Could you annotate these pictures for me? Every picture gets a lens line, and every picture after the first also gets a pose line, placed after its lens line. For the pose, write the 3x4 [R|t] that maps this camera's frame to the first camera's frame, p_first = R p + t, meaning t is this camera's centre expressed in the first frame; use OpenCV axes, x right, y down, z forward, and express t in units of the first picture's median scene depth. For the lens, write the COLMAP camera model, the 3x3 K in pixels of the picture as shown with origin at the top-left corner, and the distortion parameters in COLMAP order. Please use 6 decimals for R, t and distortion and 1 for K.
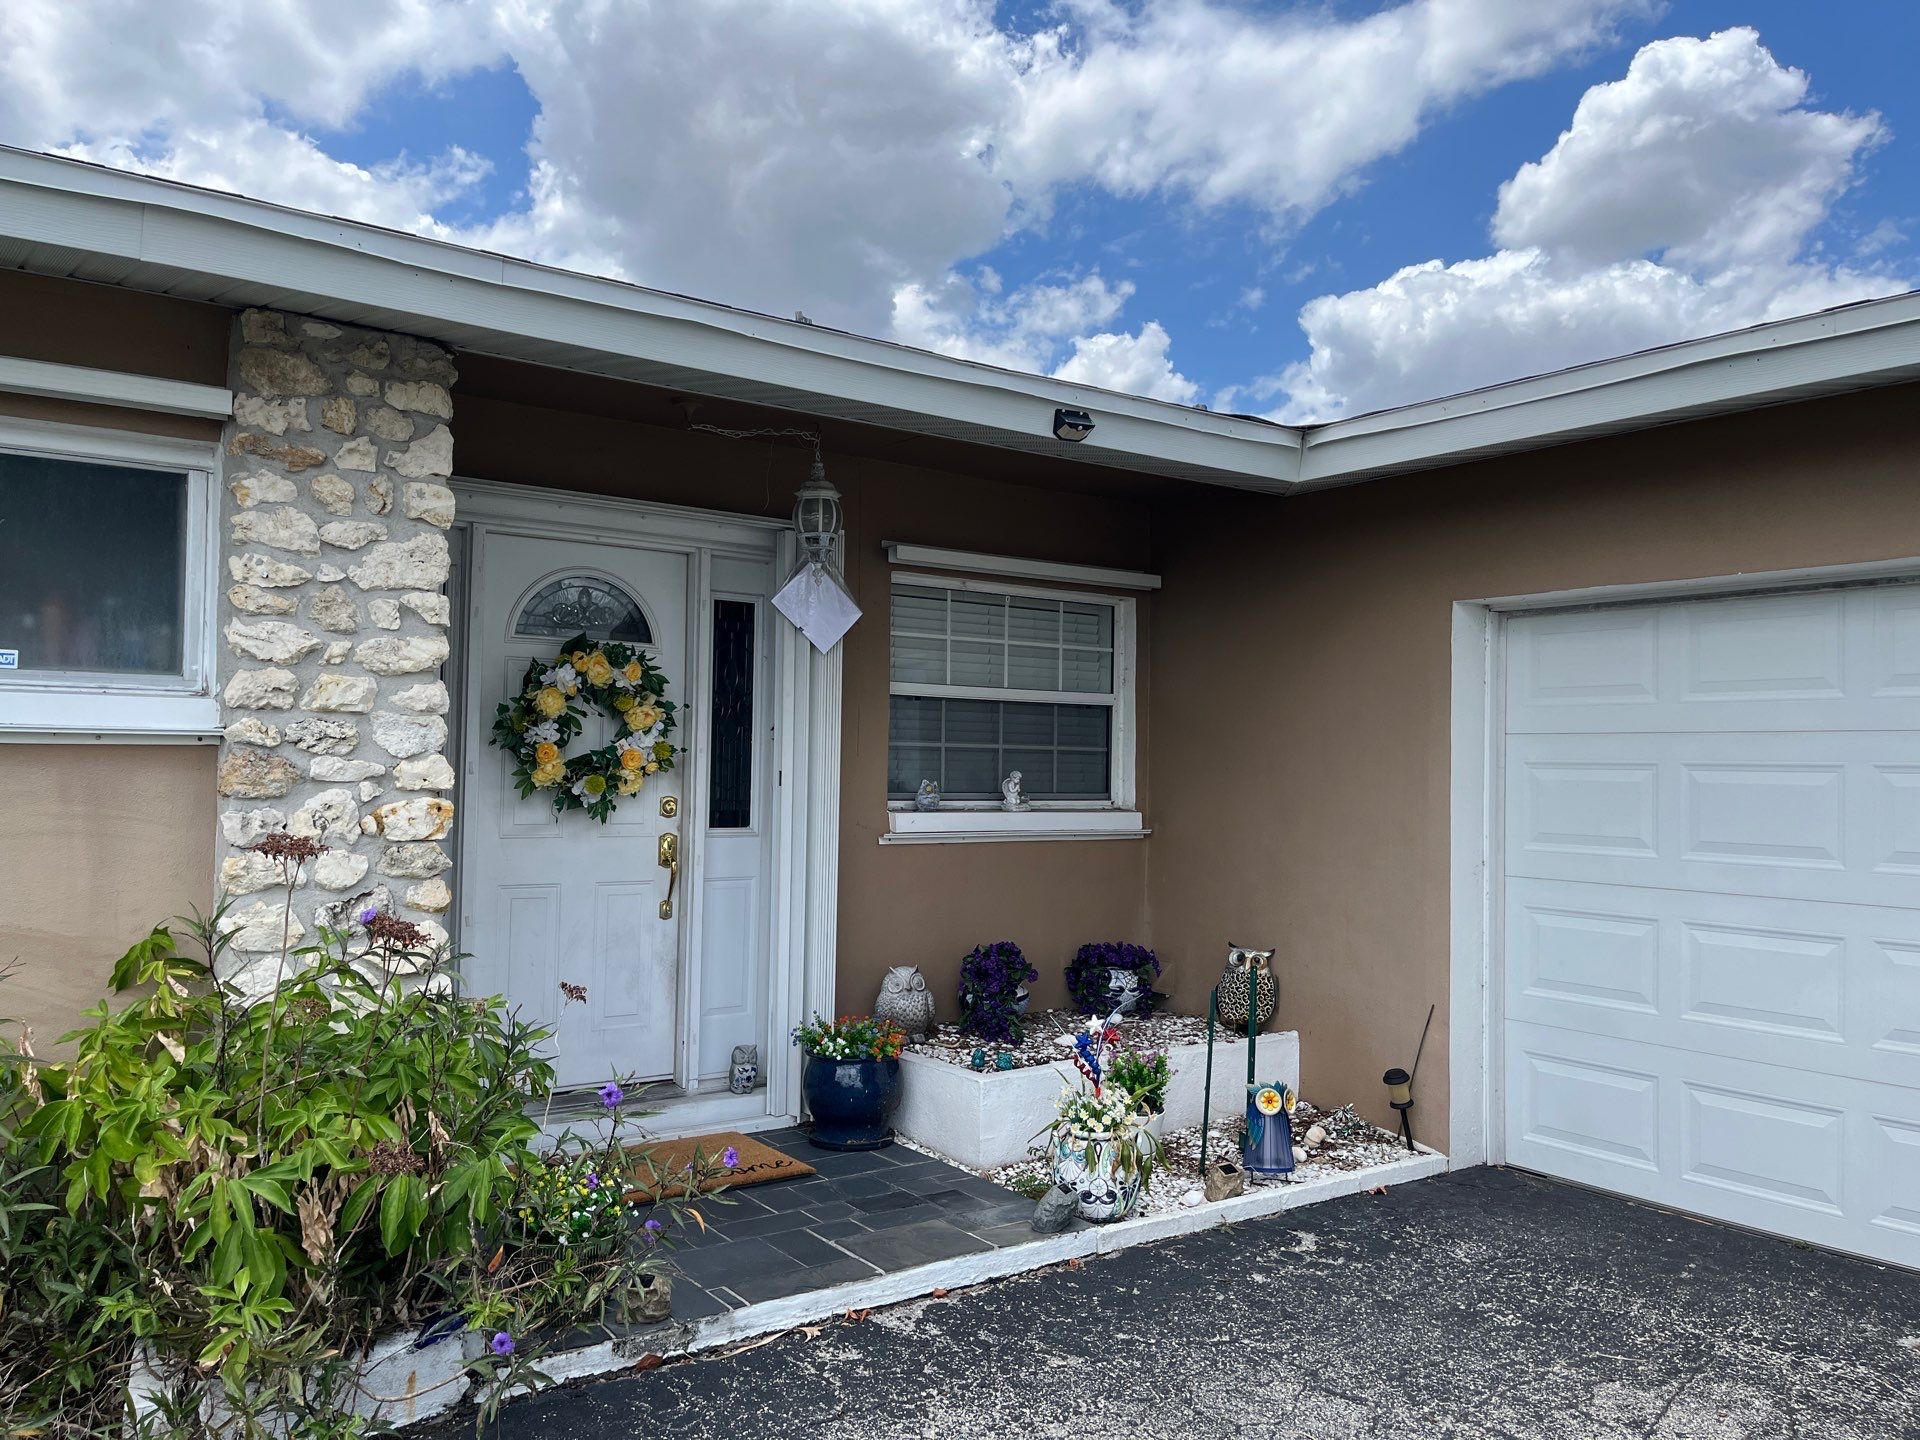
lens RADIAL K [[1441.4, 0, 965.7], [0, 1441.4, 725.1], [0, 0, 1]] dist [0.061222, -0.082534]
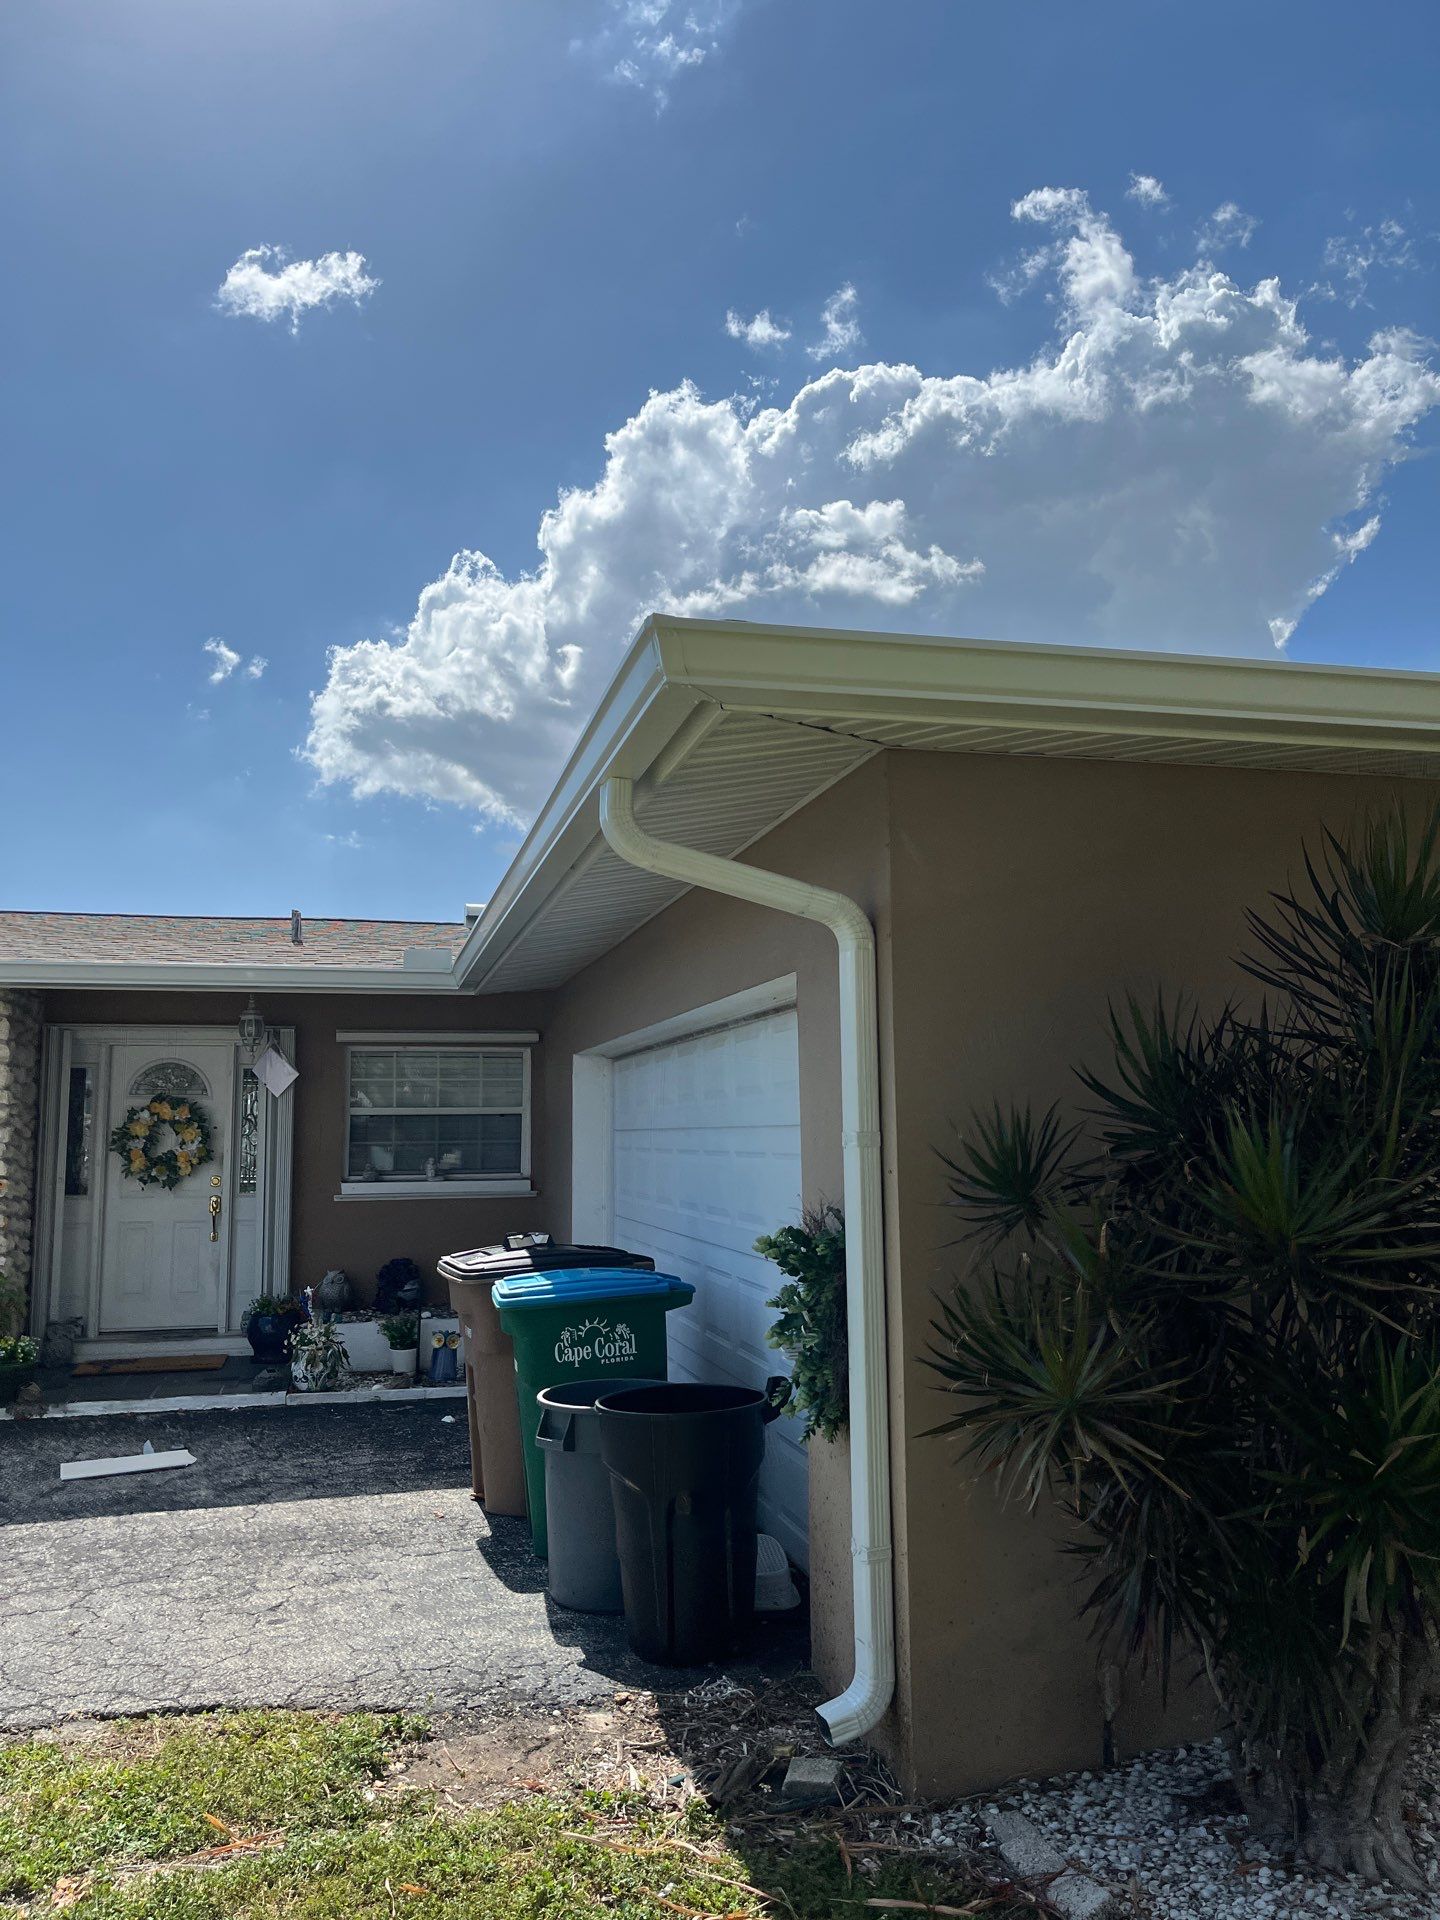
lens RADIAL K [[1441.4, 0, 712.7], [0, 1441.4, 999.2], [0, 0, 1]] dist [0.061222, -0.082534]
pose [[0.924887, -0.060862, -0.375339, 1.175559], [0.035096, 0.996557, -0.075111, -0.016010], [0.378618, 0.056296, 0.923839, -0.538816]]
